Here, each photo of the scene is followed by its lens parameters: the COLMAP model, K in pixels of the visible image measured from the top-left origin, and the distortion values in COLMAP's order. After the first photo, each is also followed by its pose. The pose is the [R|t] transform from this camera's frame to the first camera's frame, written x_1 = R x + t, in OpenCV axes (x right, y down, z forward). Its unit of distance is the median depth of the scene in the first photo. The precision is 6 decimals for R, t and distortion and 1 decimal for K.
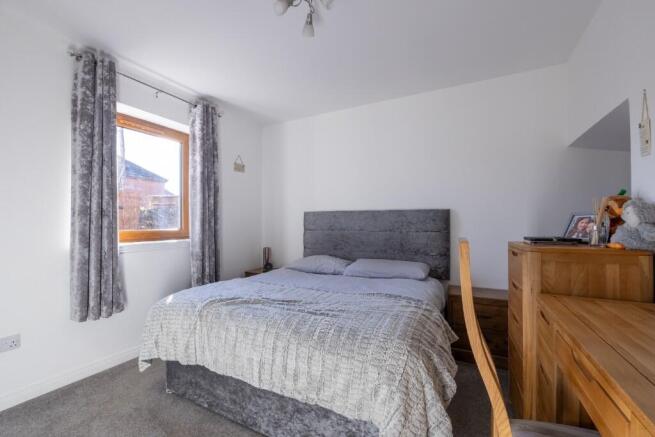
lens RADIAL K [[289.3, 0, 327.1], [0, 289.3, 221.7], [0, 0, 1]] dist [-0.001333, -0.000214]
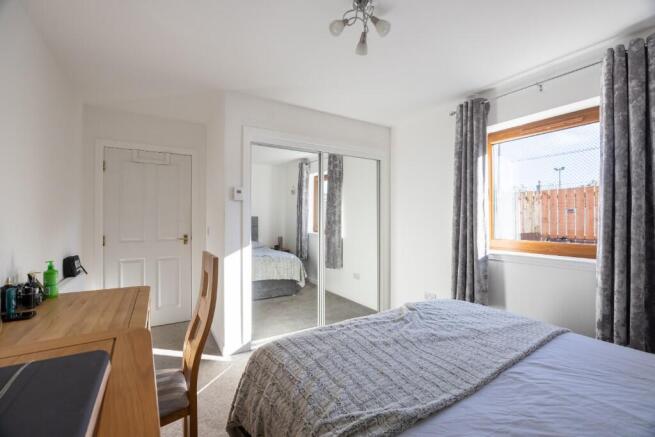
lens RADIAL K [[289.3, 0, 329.0], [0, 289.3, 220.3], [0, 0, 1]] dist [-0.001333, -0.000214]
pose [[-0.527050, -0.004651, -0.849821, 0.403096], [0.006867, 0.999929, -0.009731, -0.028299], [0.849806, -0.010965, -0.526981, 0.747001]]
